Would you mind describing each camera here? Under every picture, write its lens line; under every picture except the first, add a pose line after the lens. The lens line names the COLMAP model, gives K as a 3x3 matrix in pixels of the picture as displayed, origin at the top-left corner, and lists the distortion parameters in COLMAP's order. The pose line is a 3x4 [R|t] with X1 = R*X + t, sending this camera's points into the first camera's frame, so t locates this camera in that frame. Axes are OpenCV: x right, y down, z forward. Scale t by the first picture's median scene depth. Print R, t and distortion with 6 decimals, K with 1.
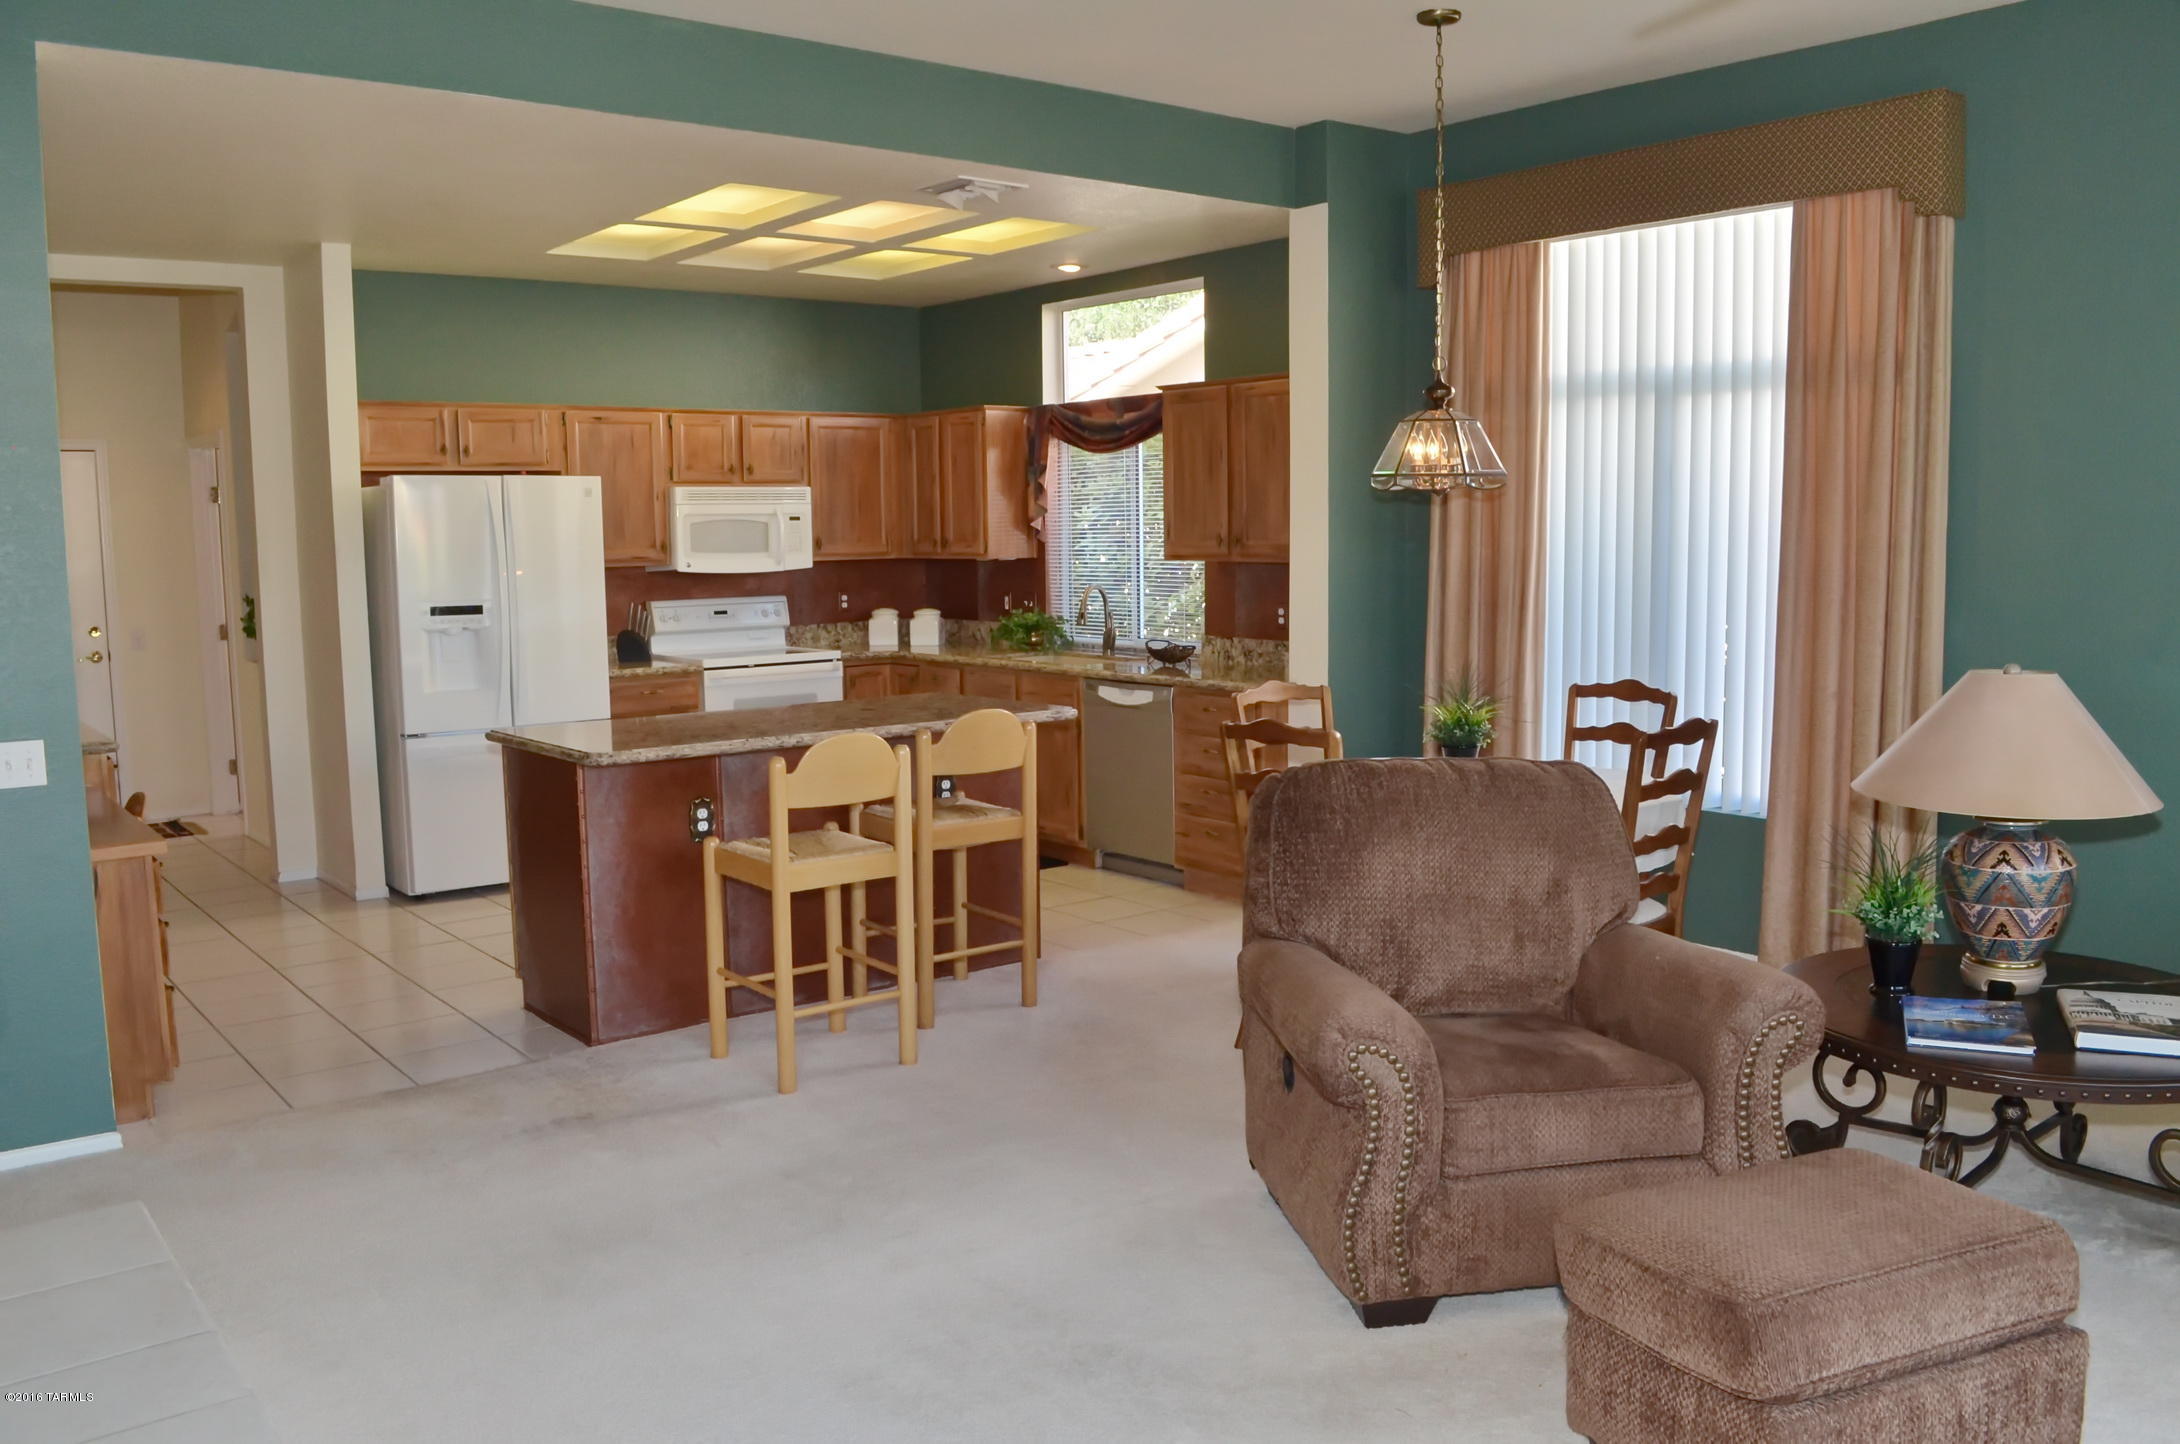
lens RADIAL K [[1730.6, 0, 1117.4], [0, 1730.6, 724.1], [0, 0, 1]] dist [-0.082020, 0.004196]
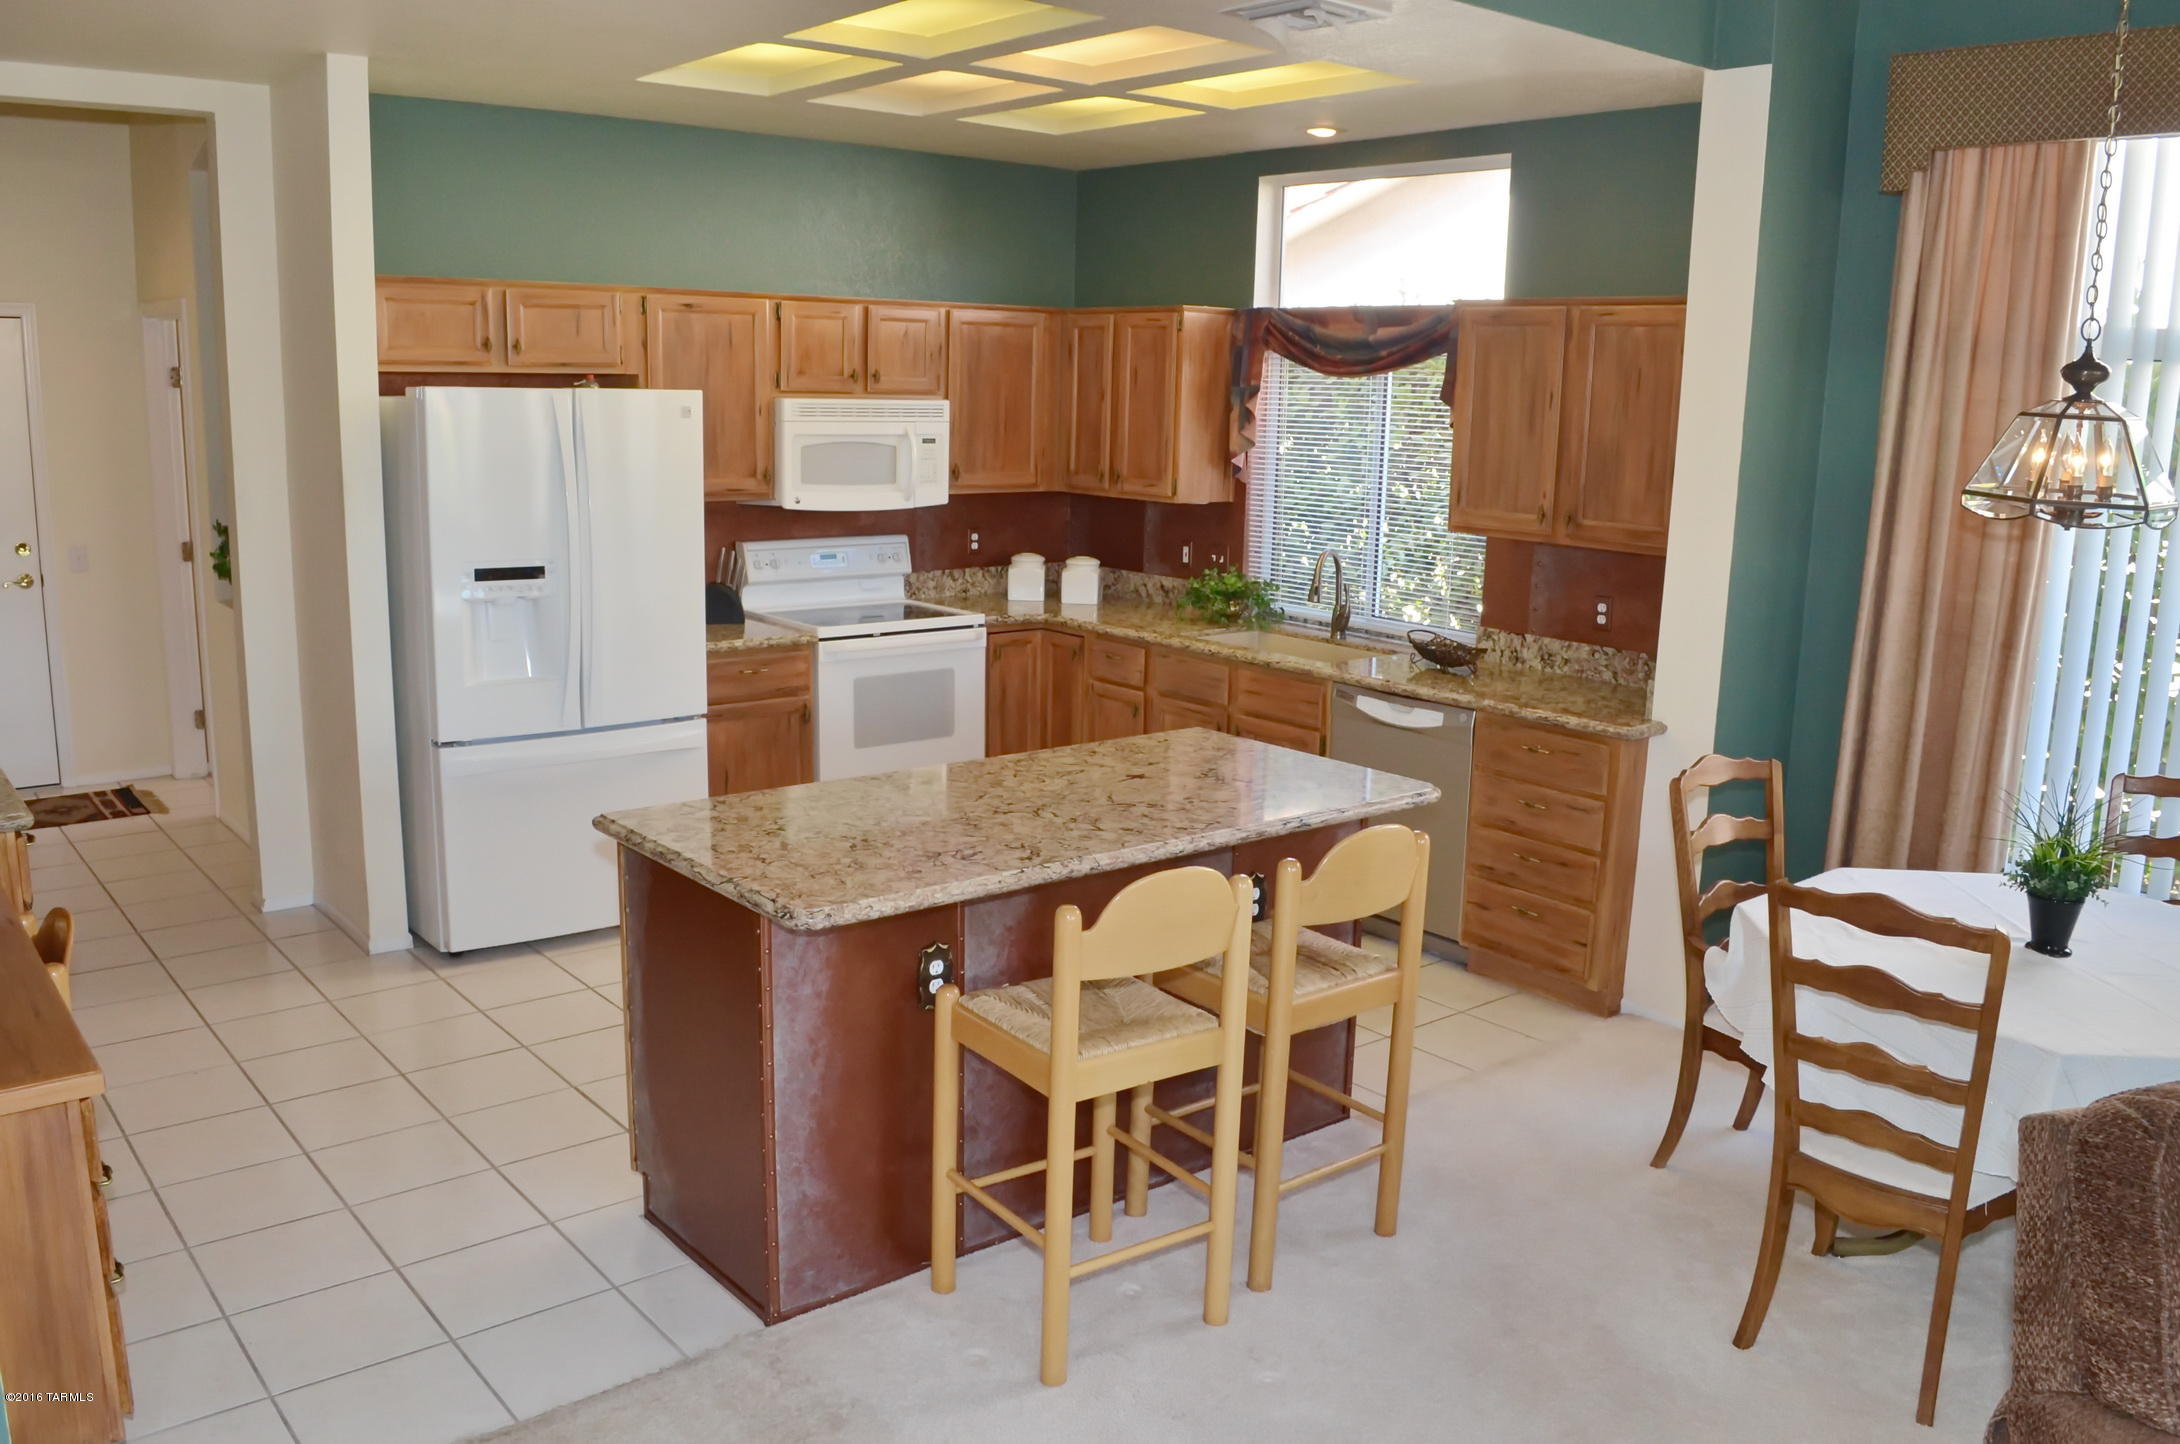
lens RADIAL K [[1730.6, 0, 1117.4], [0, 1730.6, 724.1], [0, 0, 1]] dist [-0.082020, 0.004196]
pose [[0.999158, 0.035480, 0.020616, -0.121470], [-0.037026, 0.996091, 0.080203, -0.061391], [-0.017690, -0.080899, 0.996565, 0.226018]]
